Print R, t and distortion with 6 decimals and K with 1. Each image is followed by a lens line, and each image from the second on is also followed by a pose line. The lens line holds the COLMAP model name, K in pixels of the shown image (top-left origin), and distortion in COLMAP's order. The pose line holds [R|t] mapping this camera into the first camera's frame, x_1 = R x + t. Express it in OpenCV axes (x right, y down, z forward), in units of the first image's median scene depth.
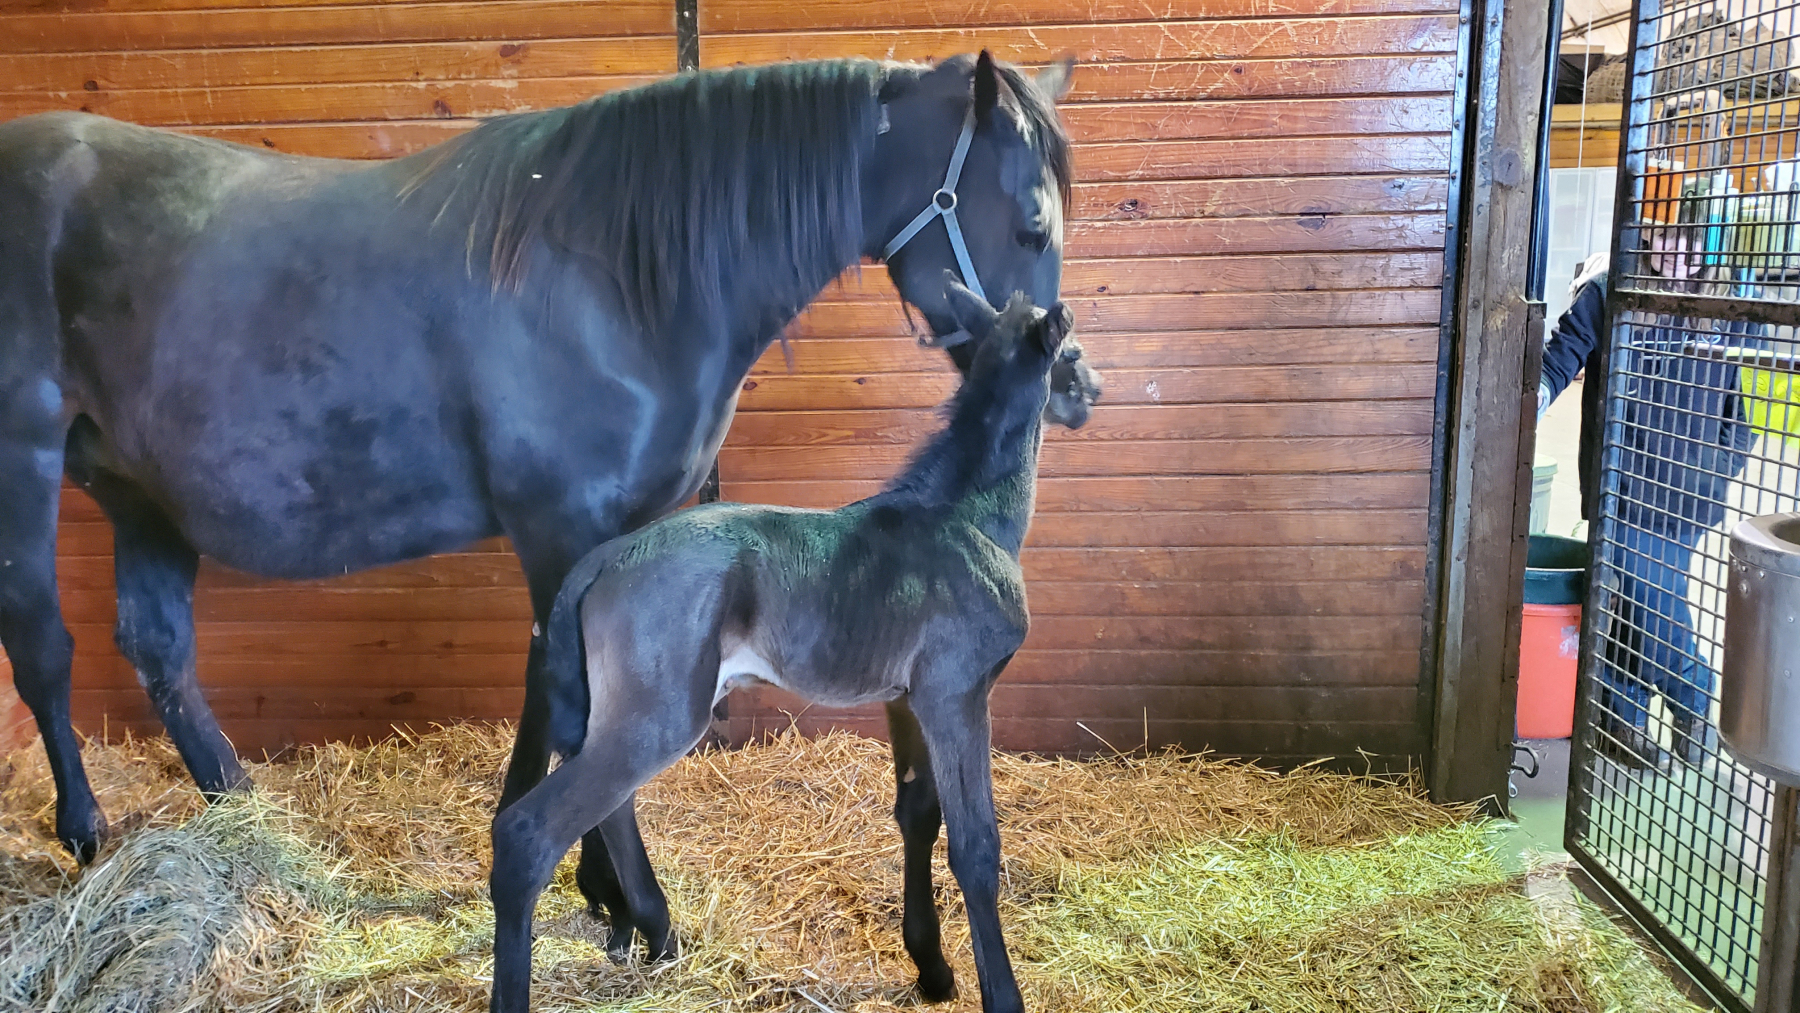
lens RADIAL K [[1360.5, 0, 882.7], [0, 1360.5, 493.7], [0, 0, 1]] dist [0.005850, 0.008021]
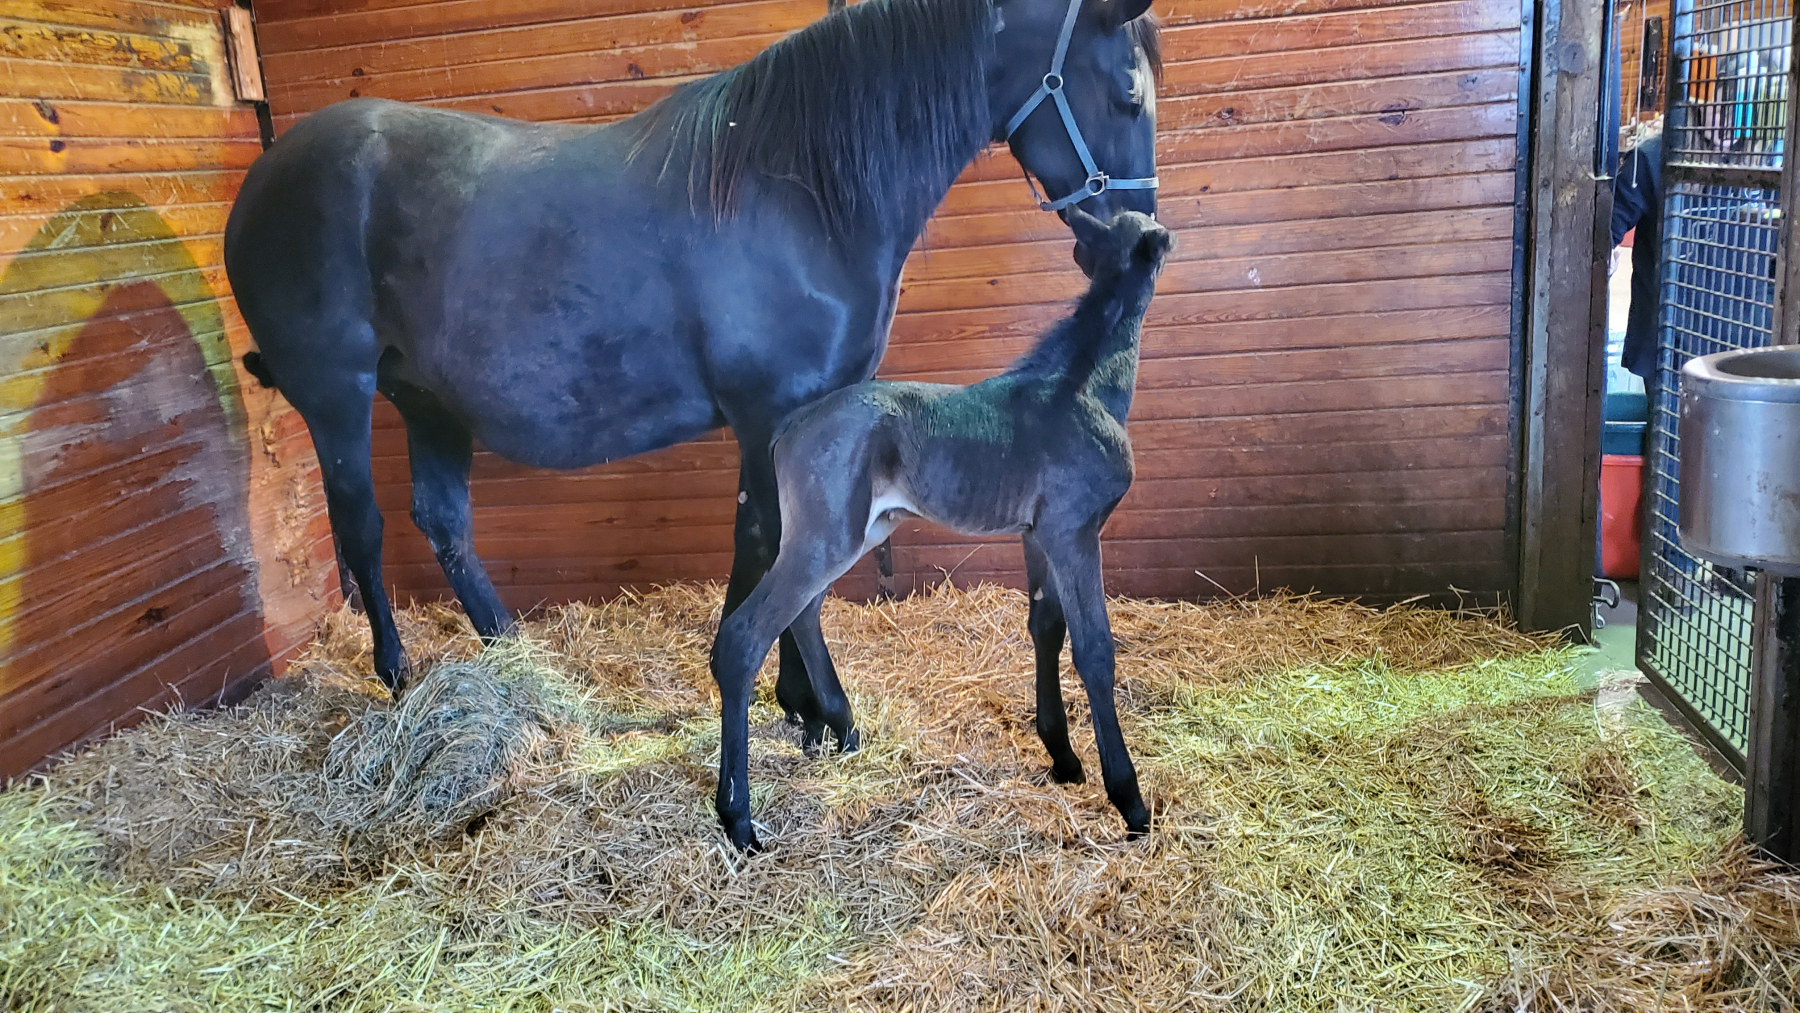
lens RADIAL K [[1303.4, 0, 890.4], [0, 1303.4, 463.3], [0, 0, 1]] dist [0.029853, -0.040985]
pose [[0.991881, -0.035120, -0.122224, 0.025905], [0.041351, 0.997951, 0.048824, 0.013650], [0.120259, -0.053481, 0.991301, -0.127152]]
